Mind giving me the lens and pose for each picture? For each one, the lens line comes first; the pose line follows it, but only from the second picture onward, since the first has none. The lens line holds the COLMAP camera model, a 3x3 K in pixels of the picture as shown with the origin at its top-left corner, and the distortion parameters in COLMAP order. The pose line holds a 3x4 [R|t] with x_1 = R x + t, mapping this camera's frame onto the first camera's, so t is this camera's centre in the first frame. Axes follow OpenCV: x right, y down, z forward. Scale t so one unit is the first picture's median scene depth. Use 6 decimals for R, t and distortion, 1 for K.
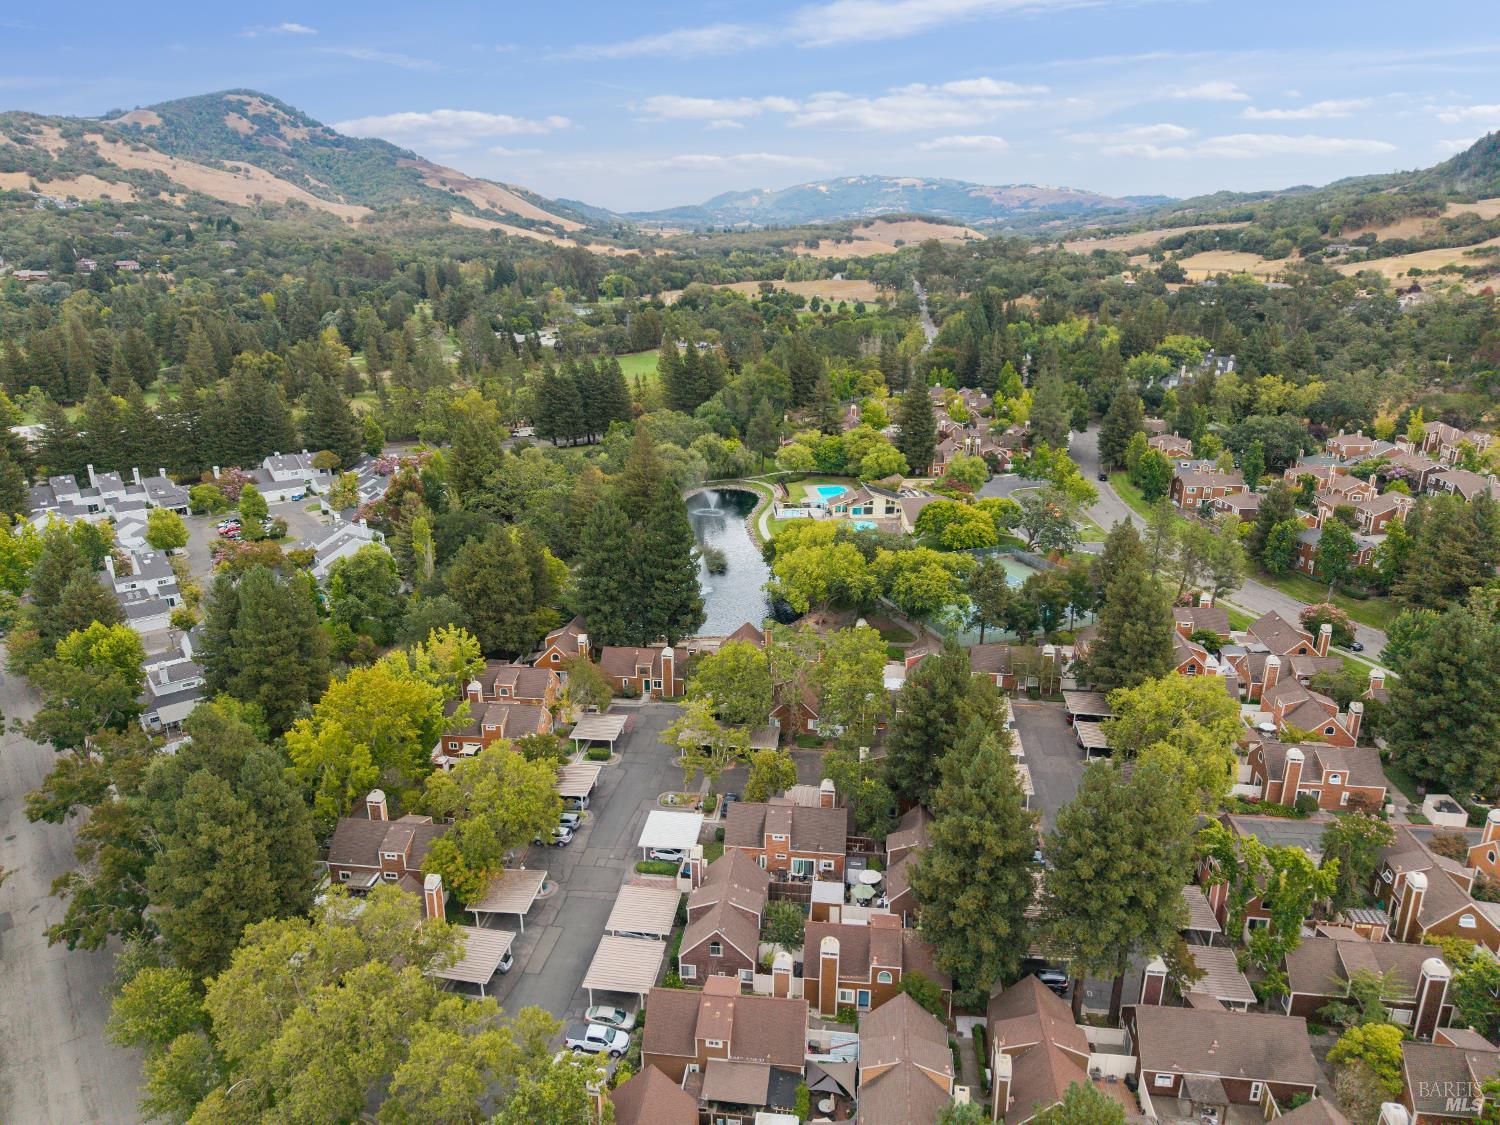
lens RADIAL K [[945.9, 0, 750.0], [0, 945.9, 562.5], [0, 0, 1]] dist [0.030131, -0.001716]
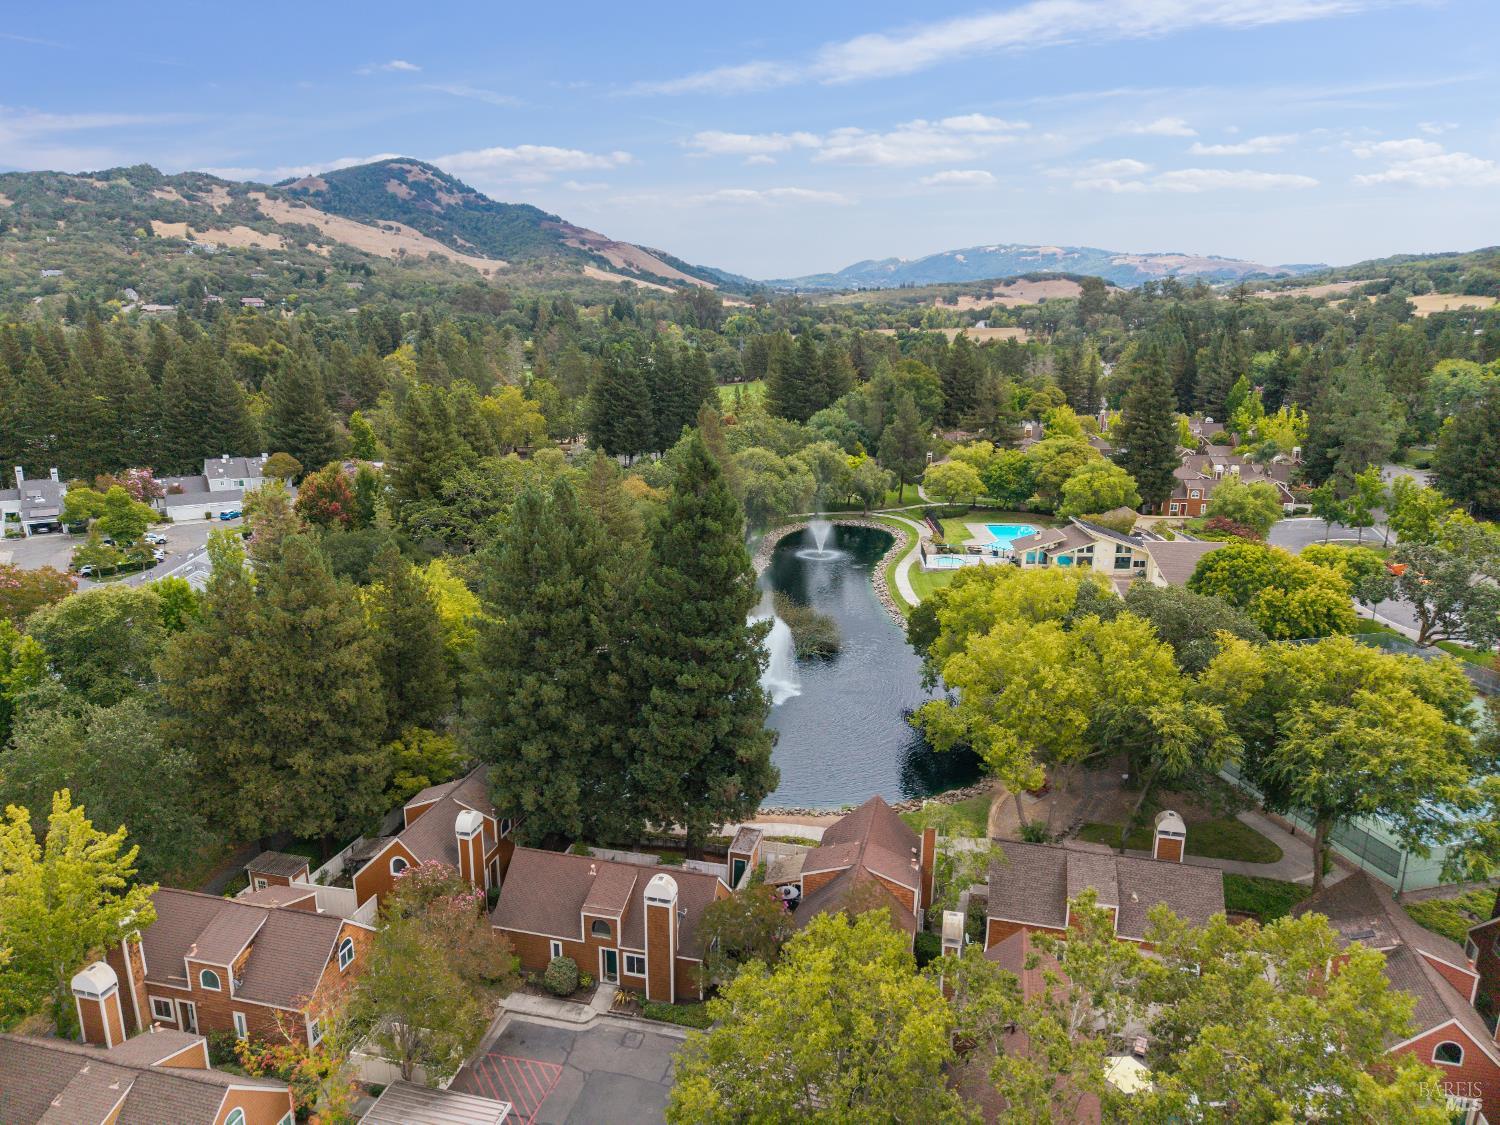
lens RADIAL K [[945.9, 0, 750.0], [0, 945.9, 562.5], [0, 0, 1]] dist [0.030131, -0.001716]
pose [[0.990829, 0.037189, -0.129906, -0.001371], [-0.045842, 0.996879, -0.064268, -0.001869], [0.127111, 0.069634, 0.989441, 0.106516]]
